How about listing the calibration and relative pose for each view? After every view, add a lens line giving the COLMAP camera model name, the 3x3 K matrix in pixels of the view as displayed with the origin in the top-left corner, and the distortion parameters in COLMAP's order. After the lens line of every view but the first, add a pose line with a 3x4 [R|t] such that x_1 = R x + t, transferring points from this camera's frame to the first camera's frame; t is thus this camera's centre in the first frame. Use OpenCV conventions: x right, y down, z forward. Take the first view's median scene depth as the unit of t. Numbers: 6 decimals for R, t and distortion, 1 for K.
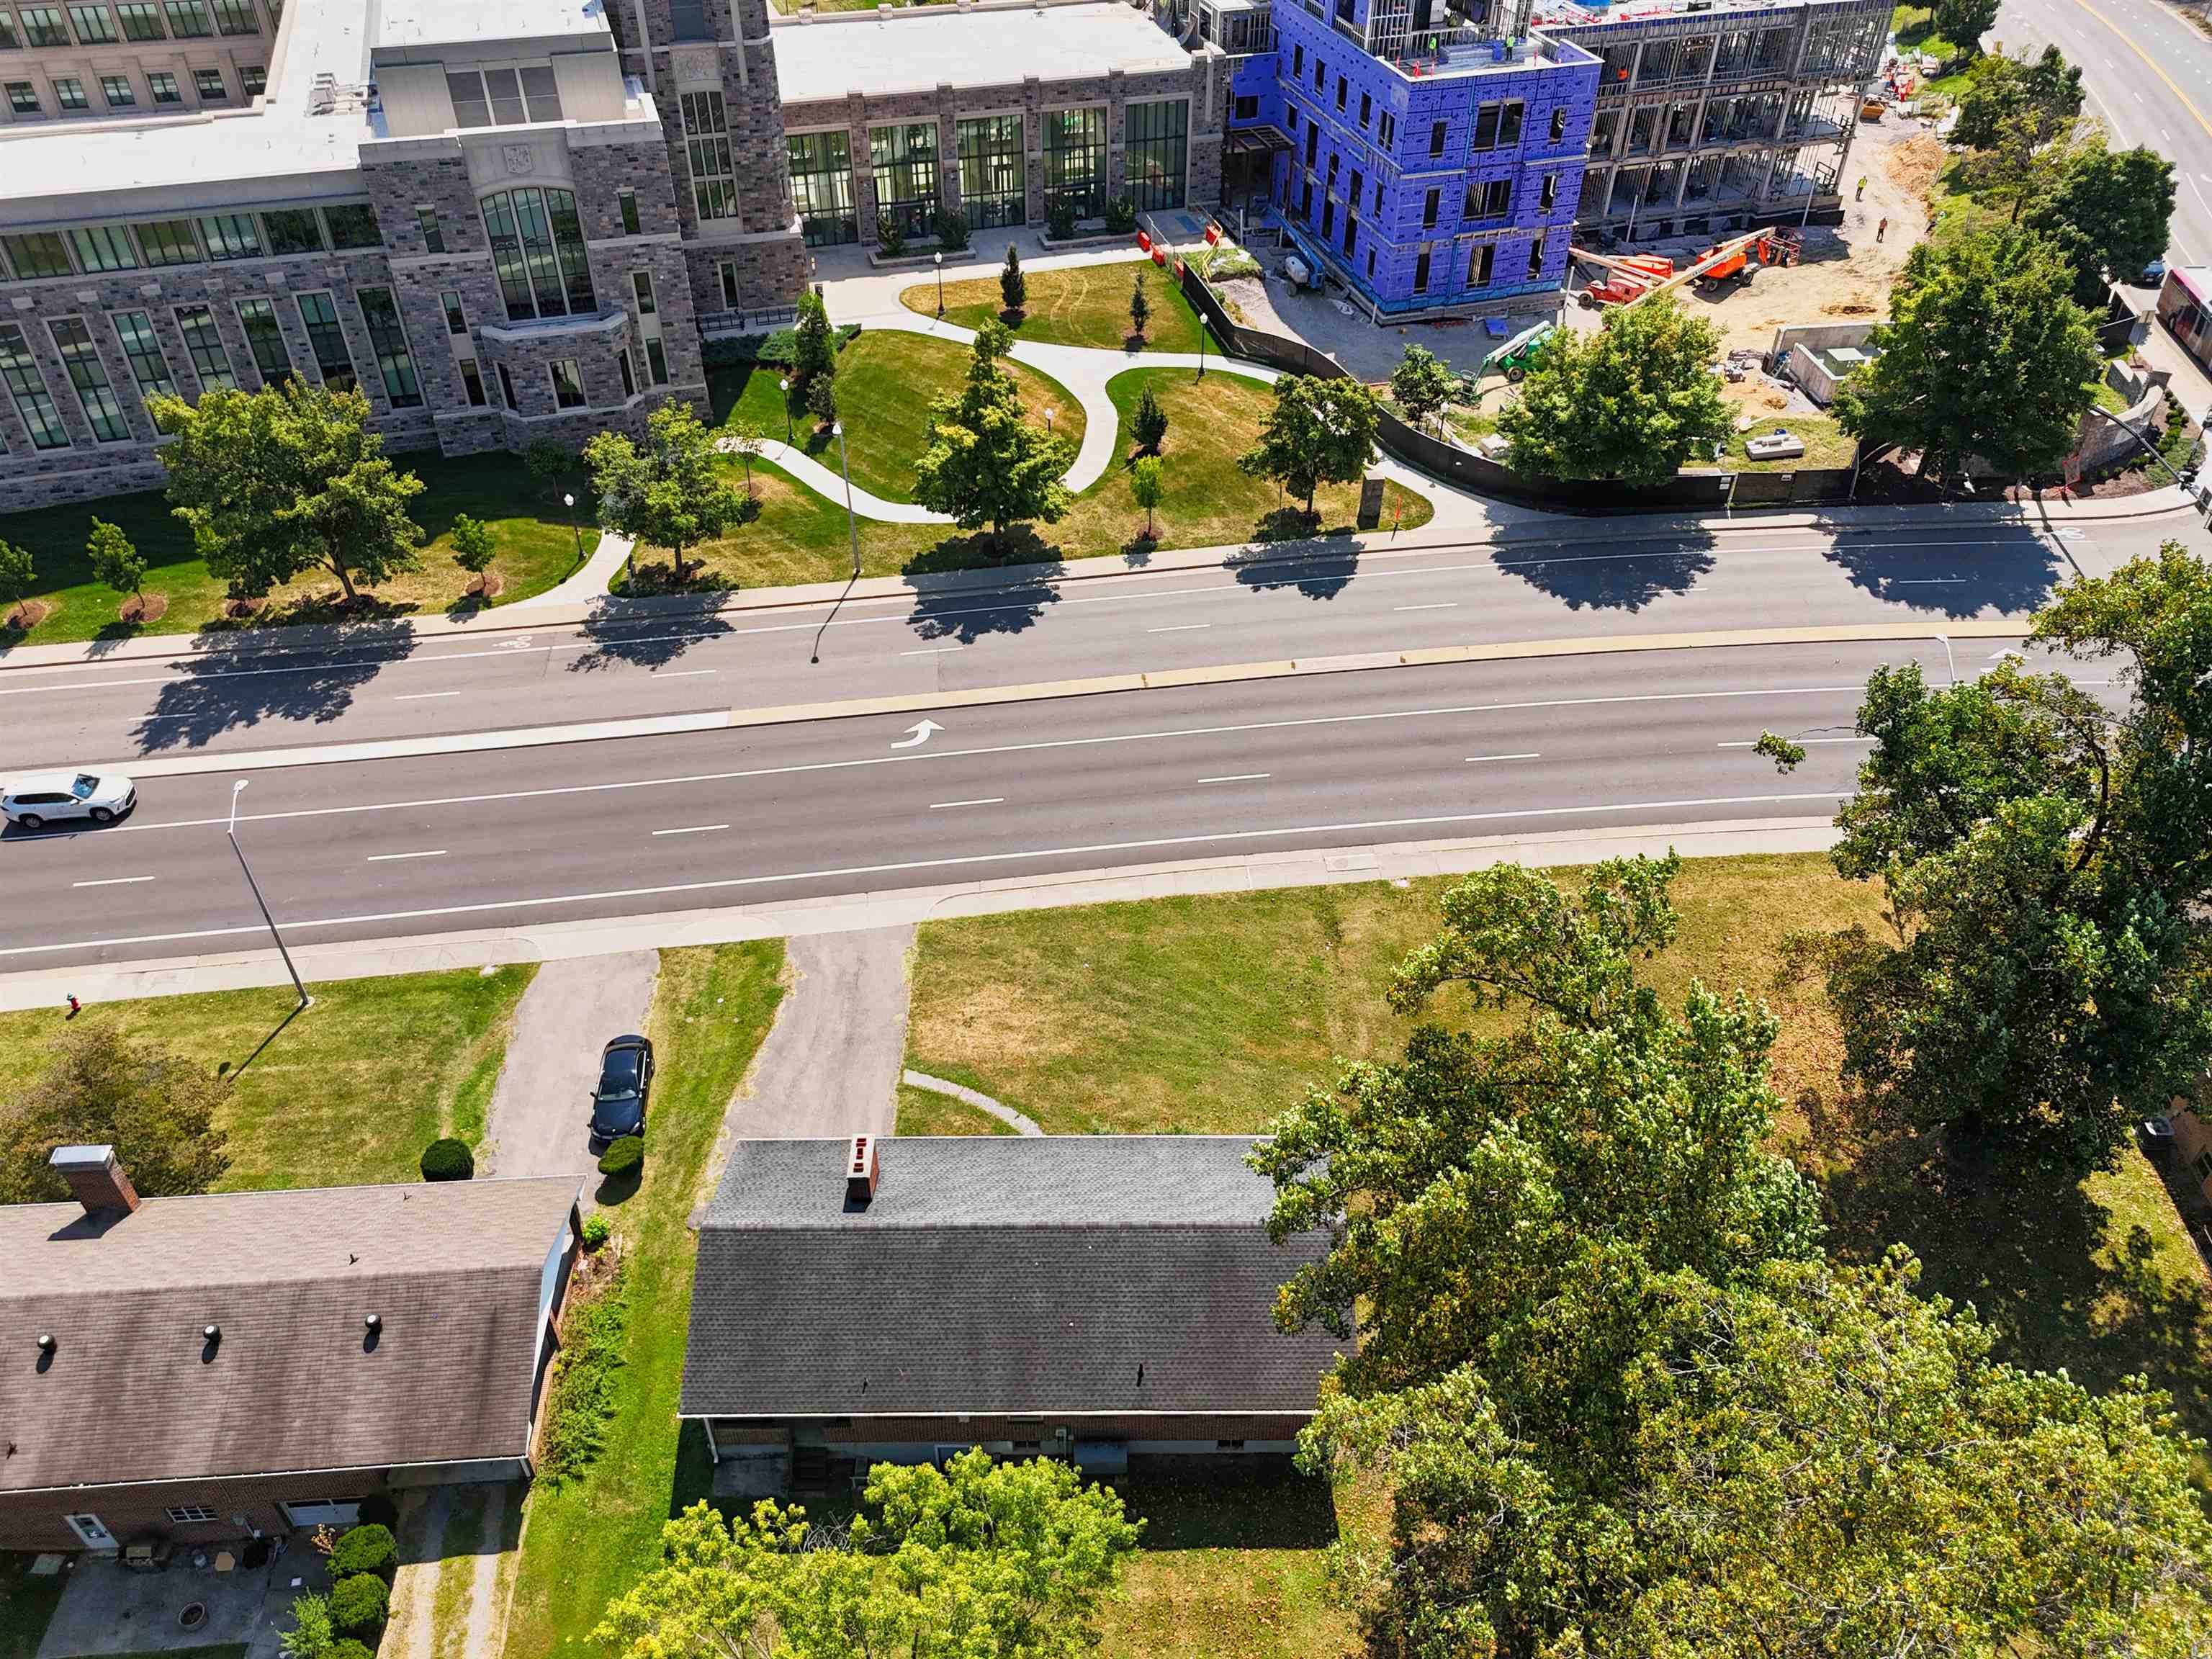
lens RADIAL K [[1640.4, 0, 1117.6], [0, 1640.4, 831.2], [0, 0, 1]] dist [0.034541, -0.021203]
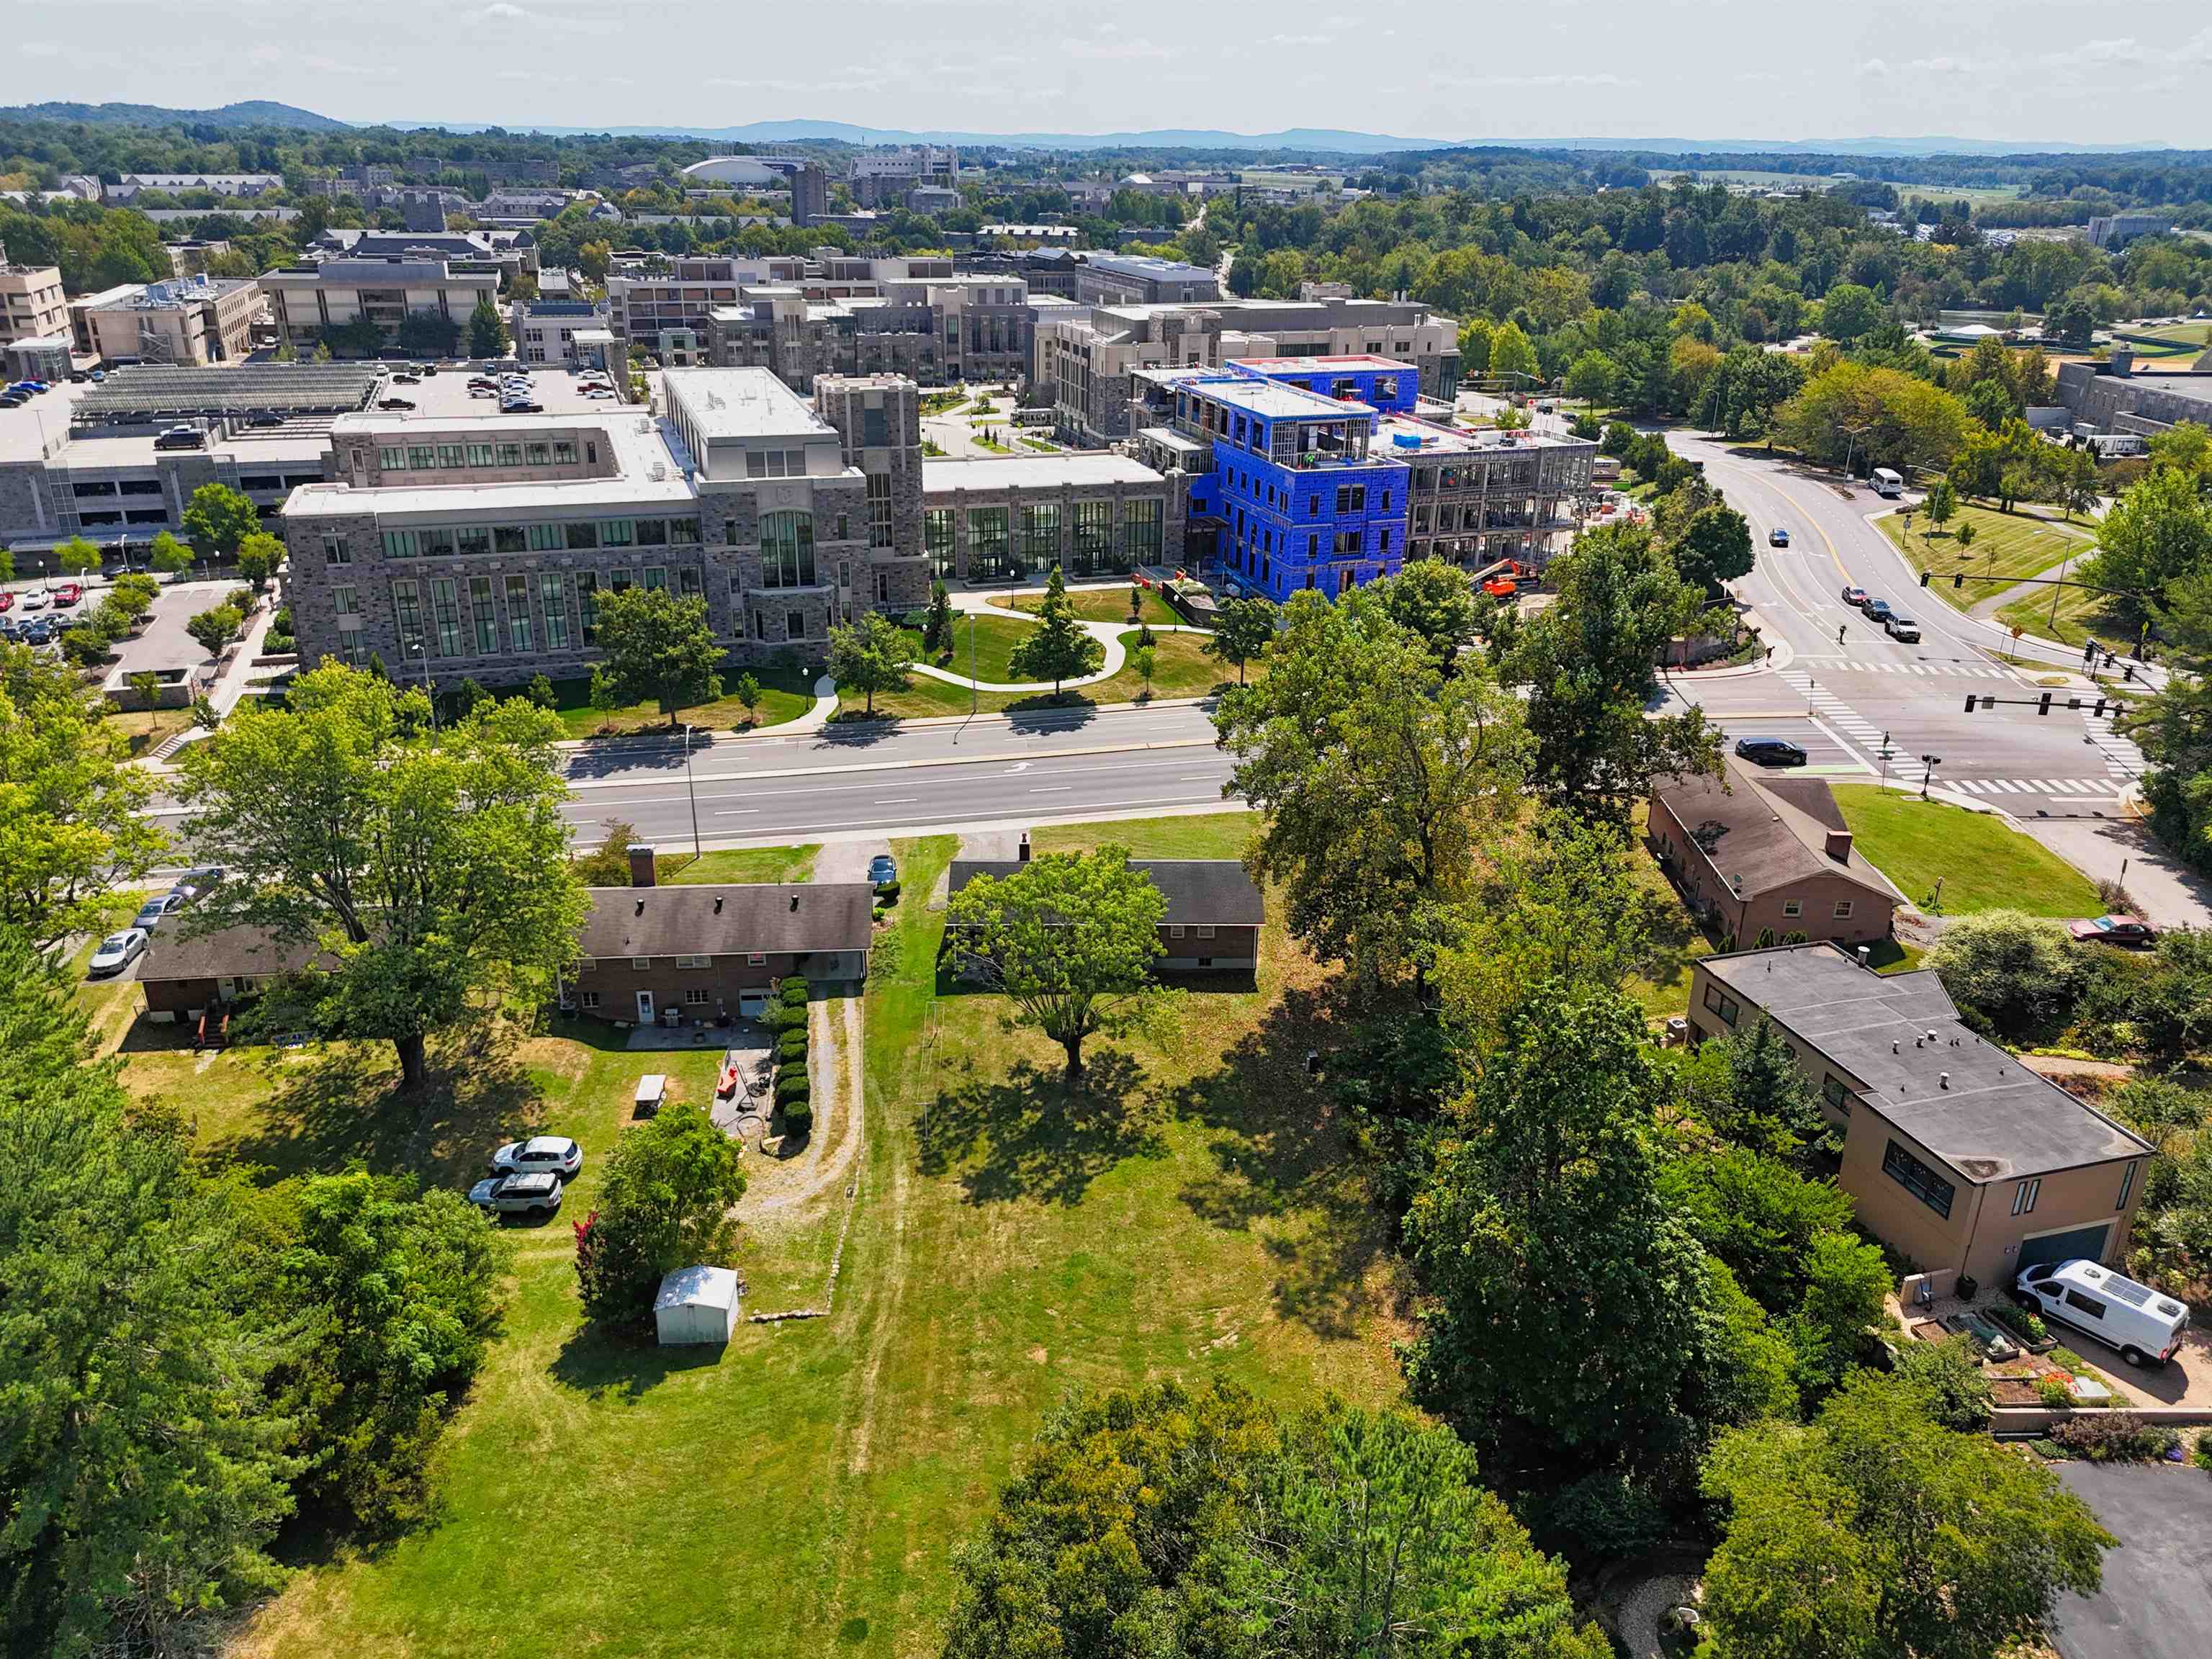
lens RADIAL K [[1631.7, 0, 1119.4], [0, 1631.7, 829.1], [0, 0, 1]] dist [0.069286, -0.071290]
pose [[0.999746, -0.001312, 0.022496, -0.048074], [0.008159, 0.951653, -0.307067, 0.471964], [-0.021005, 0.307173, 0.951422, -0.557485]]
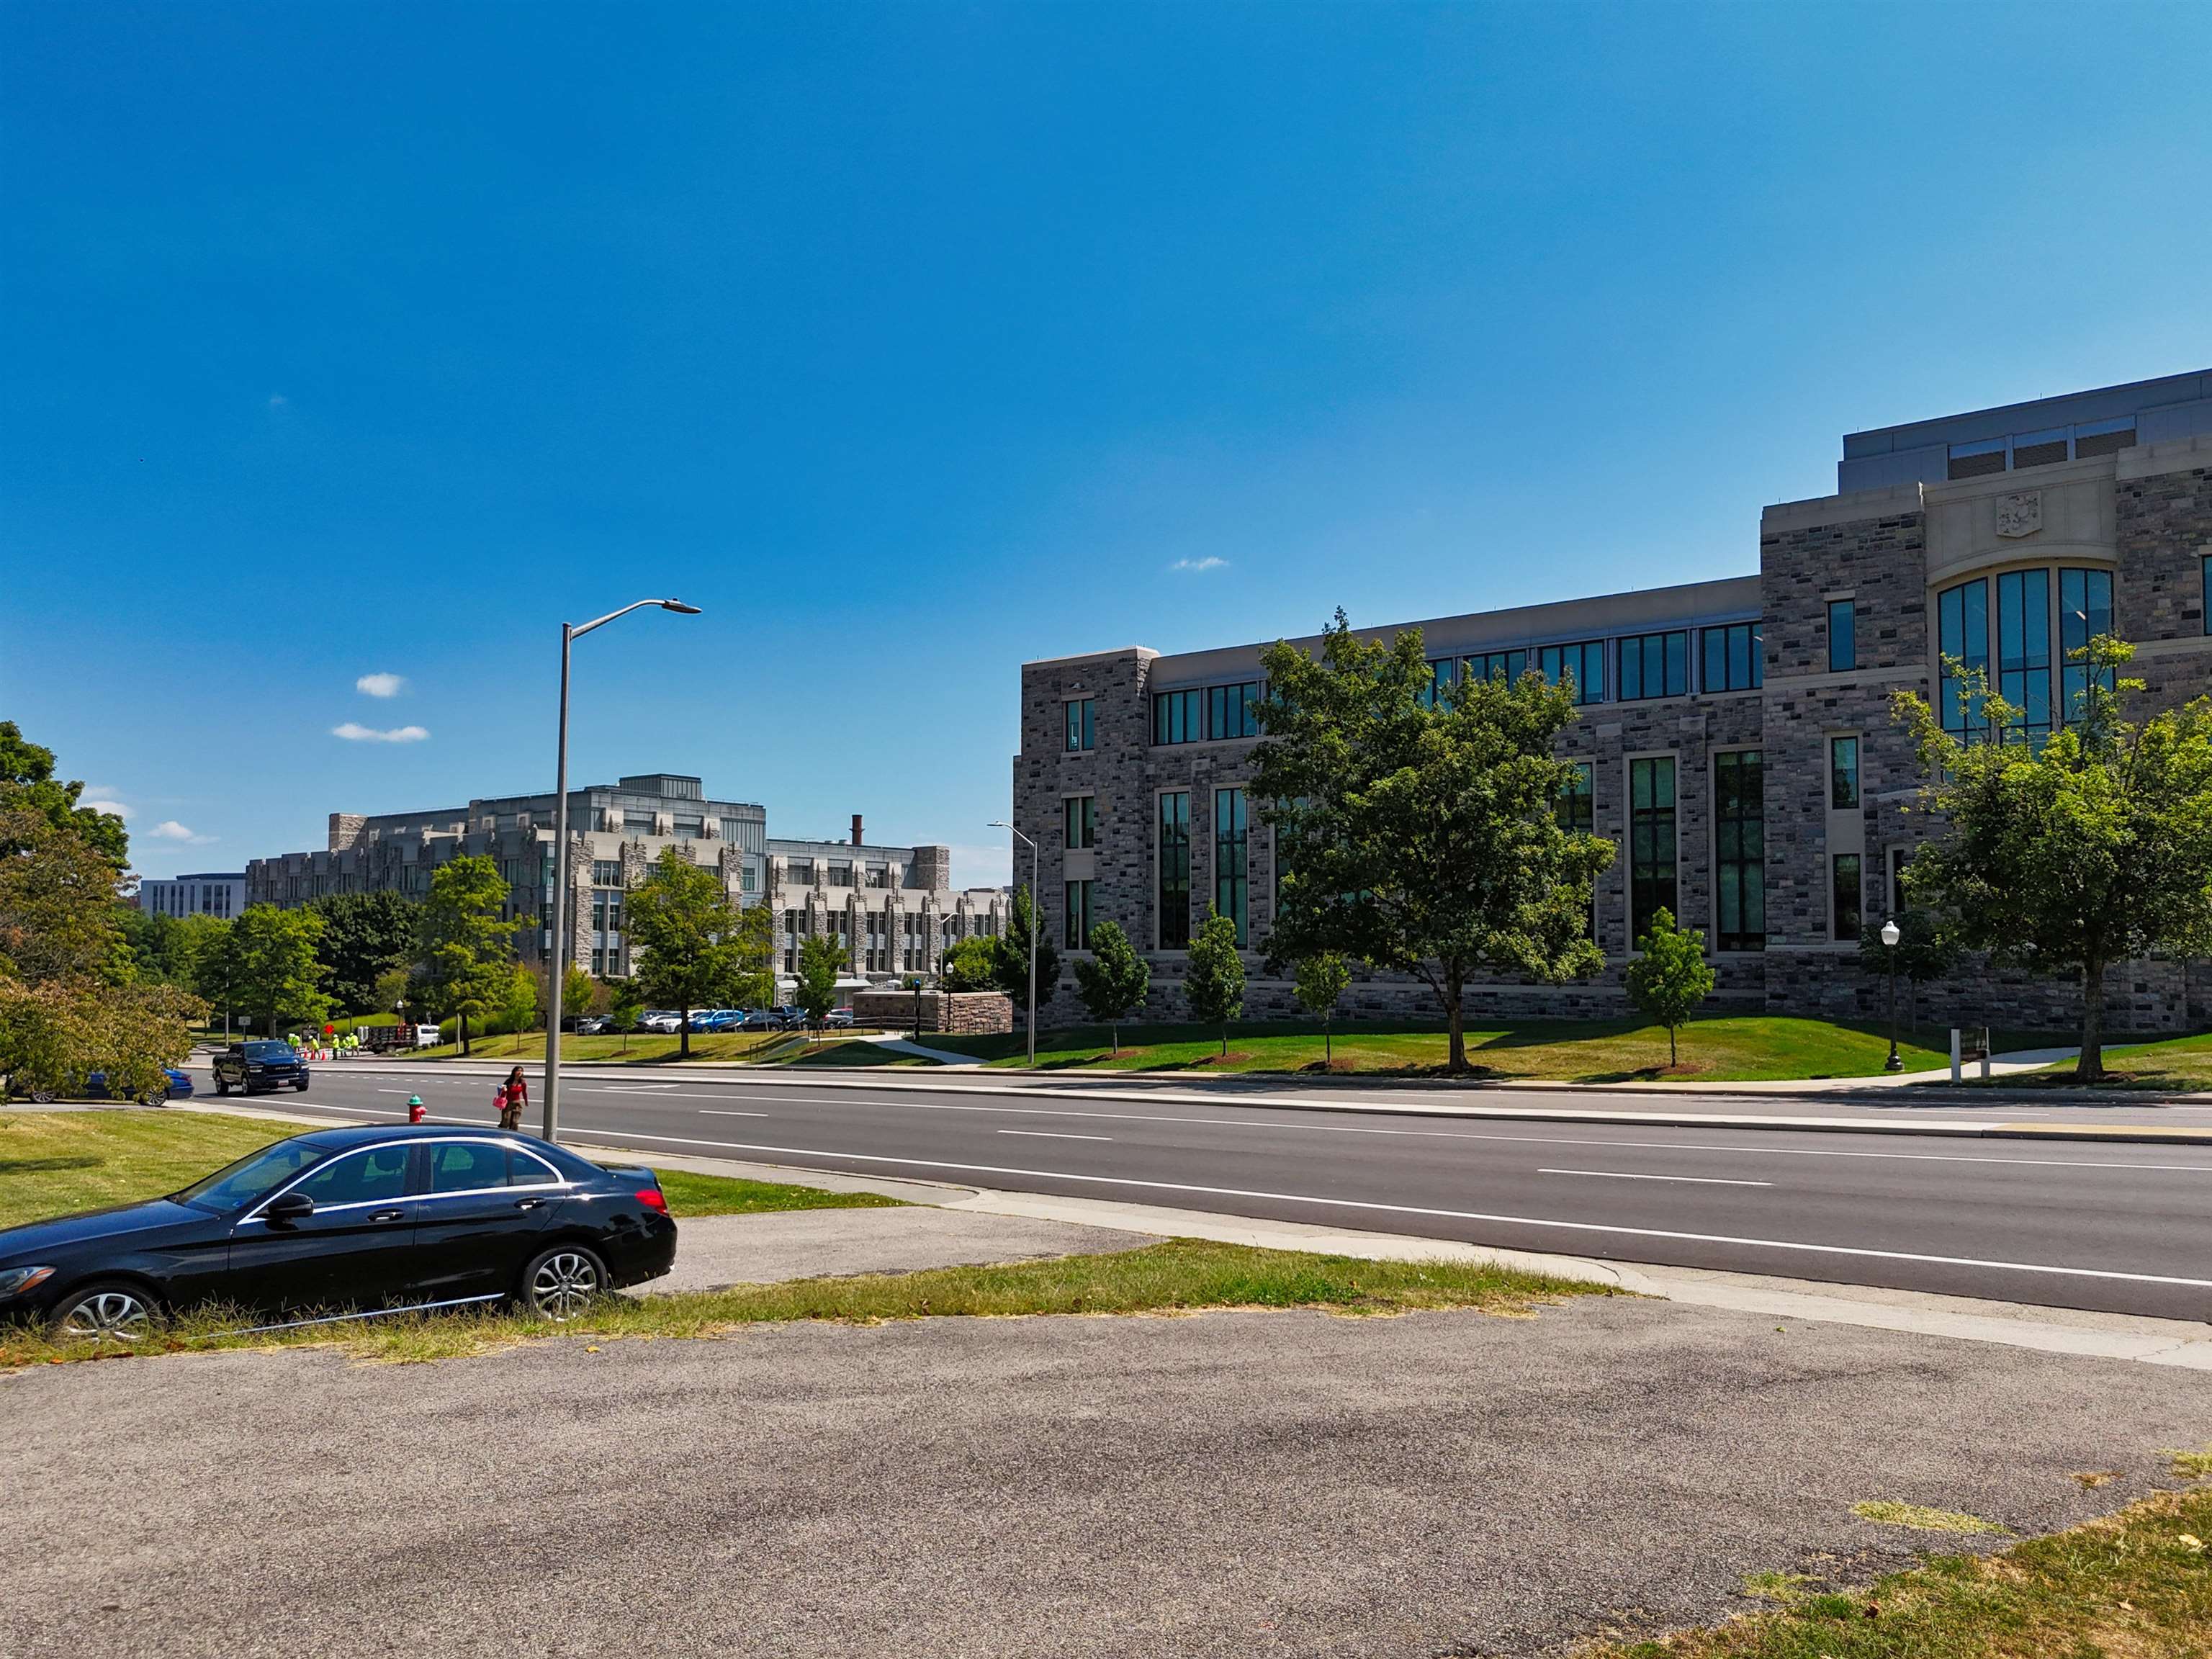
lens RADIAL K [[1665.7, 0, 1095.7], [0, 1665.7, 876.0], [0, 0, 1]] dist [0.073552, -0.073948]
pose [[0.563885, -0.046294, -0.824555, -0.057532], [-0.532488, 0.742792, -0.405853, 0.110039], [0.631261, 0.667920, 0.394198, 0.647792]]
